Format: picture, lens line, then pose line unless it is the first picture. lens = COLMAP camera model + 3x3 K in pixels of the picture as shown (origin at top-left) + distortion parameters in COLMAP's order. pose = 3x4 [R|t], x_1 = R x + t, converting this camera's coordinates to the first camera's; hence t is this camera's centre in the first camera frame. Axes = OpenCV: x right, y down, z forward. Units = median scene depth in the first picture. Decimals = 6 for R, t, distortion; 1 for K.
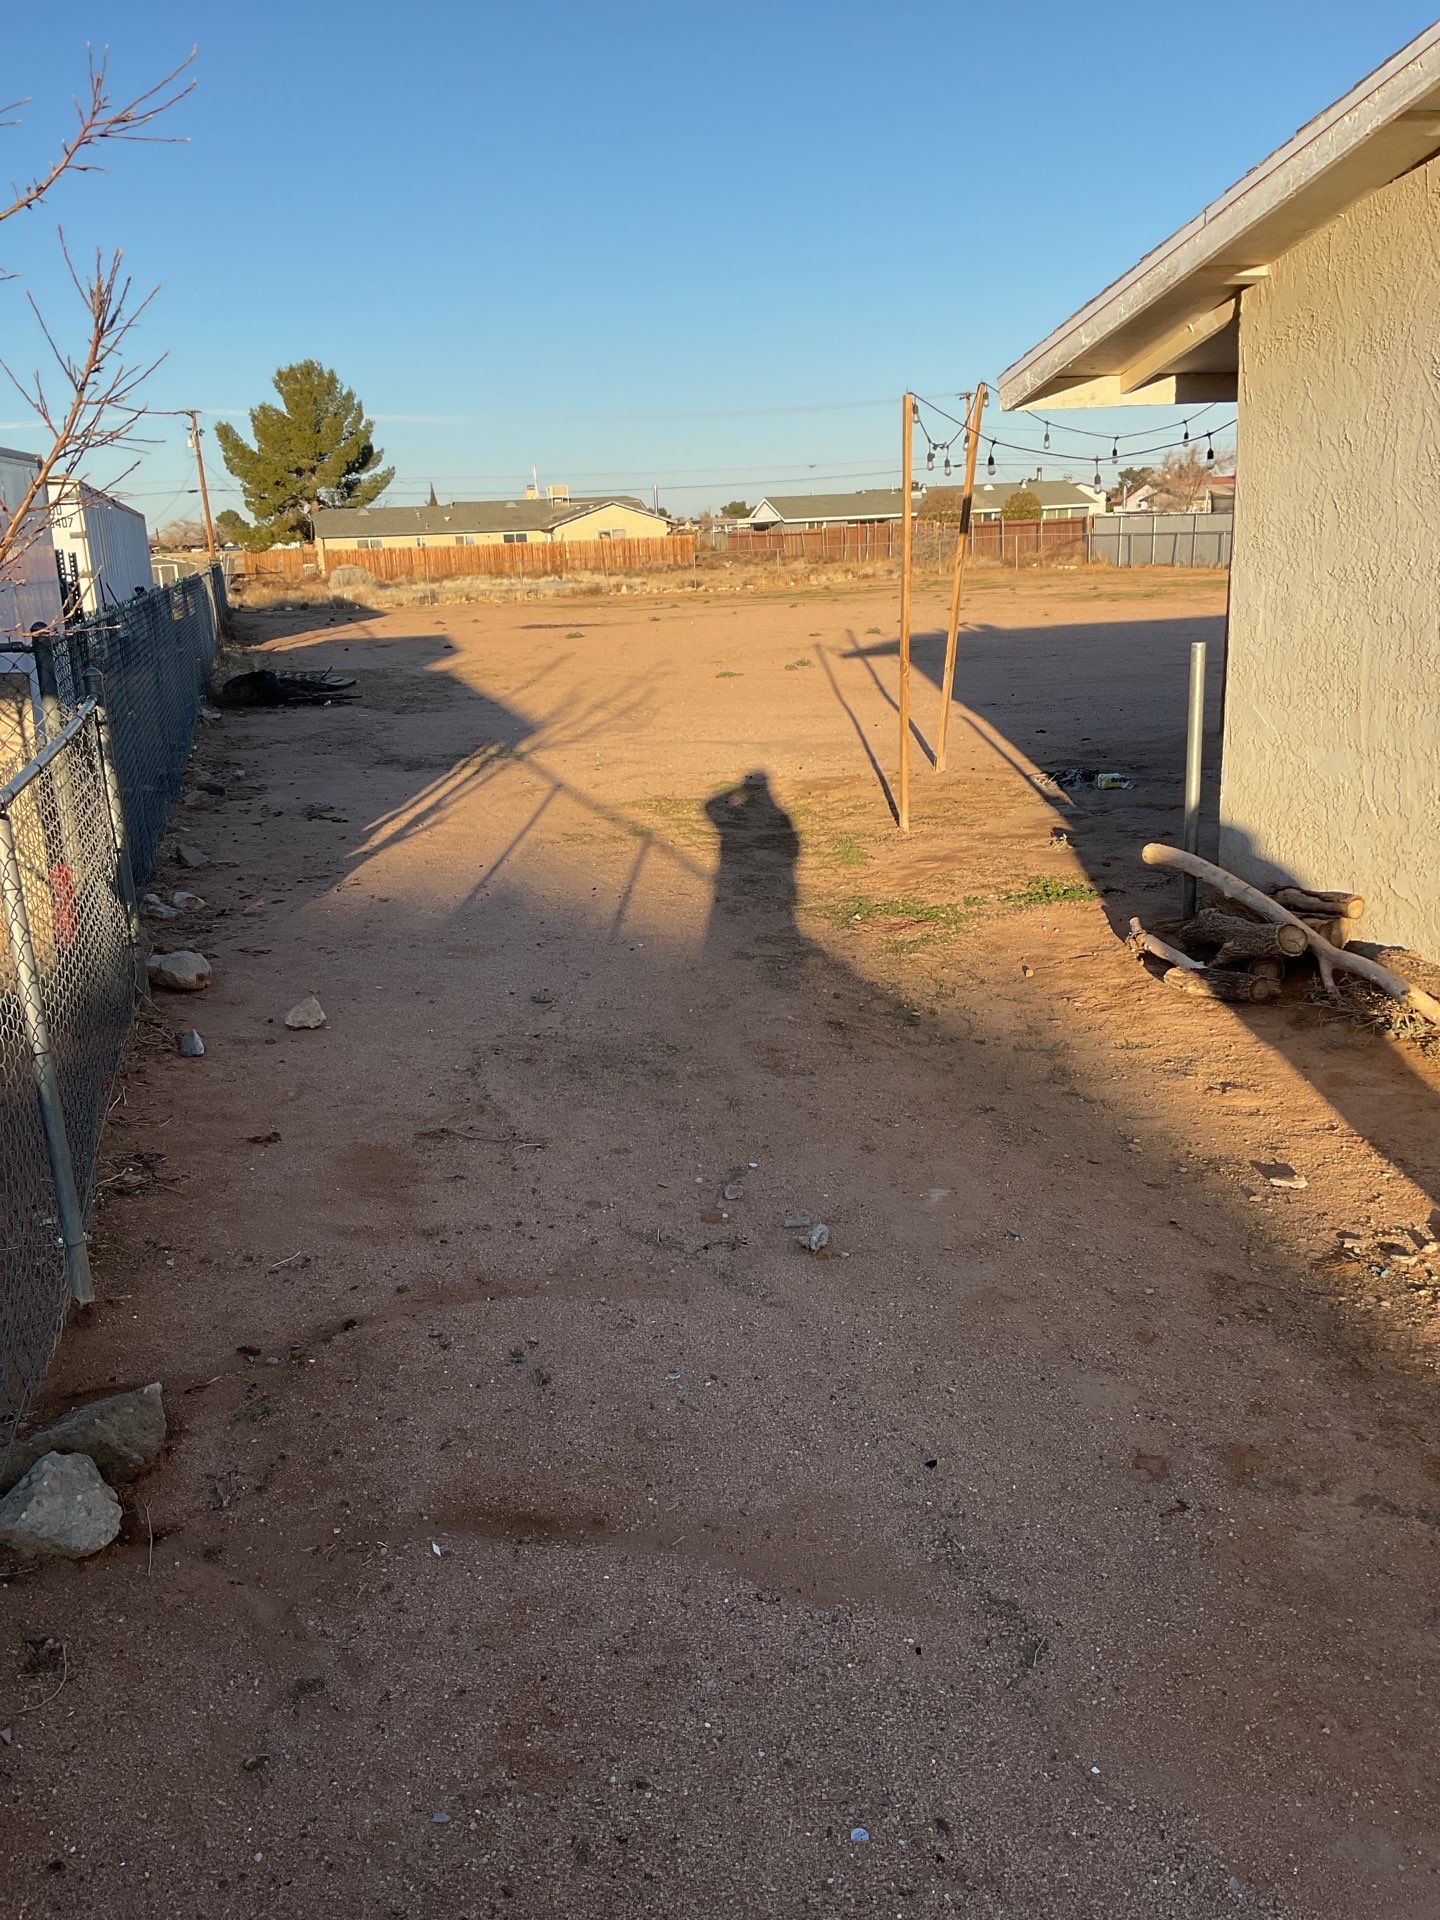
lens RADIAL K [[1568.6, 0, 713.9], [0, 1568.6, 924.9], [0, 0, 1]] dist [0.113976, -0.226483]
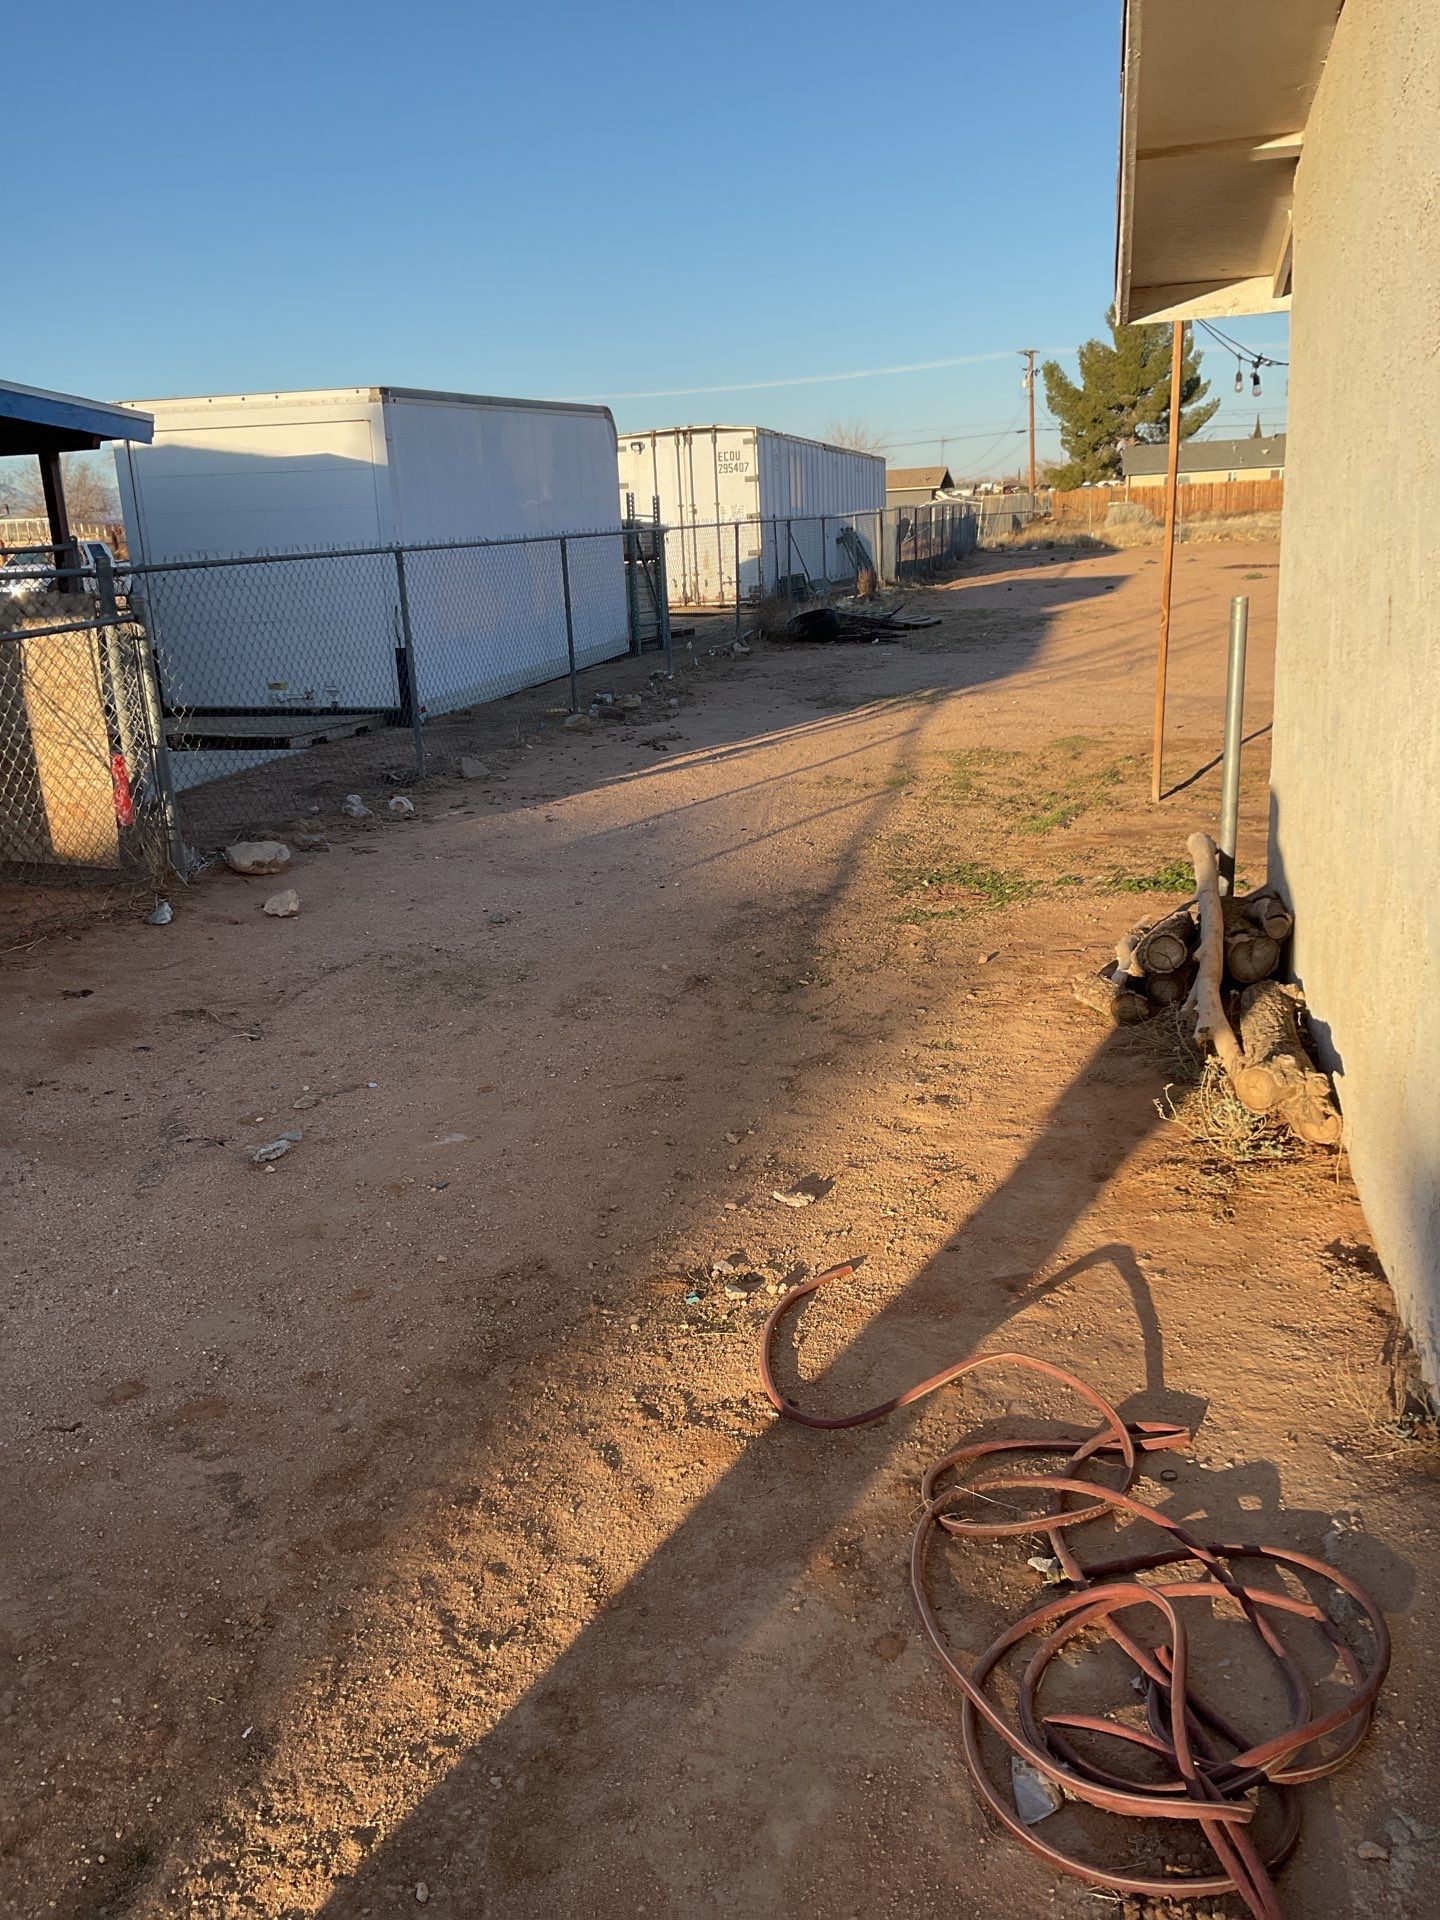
lens RADIAL K [[1568.6, 0, 713.9], [0, 1568.6, 924.9], [0, 0, 1]] dist [0.113976, -0.226483]
pose [[0.873293, 0.123982, -0.471156, 0.532285], [-0.106624, 0.992271, 0.063480, -0.032755], [0.475384, -0.005200, 0.879763, 0.141189]]
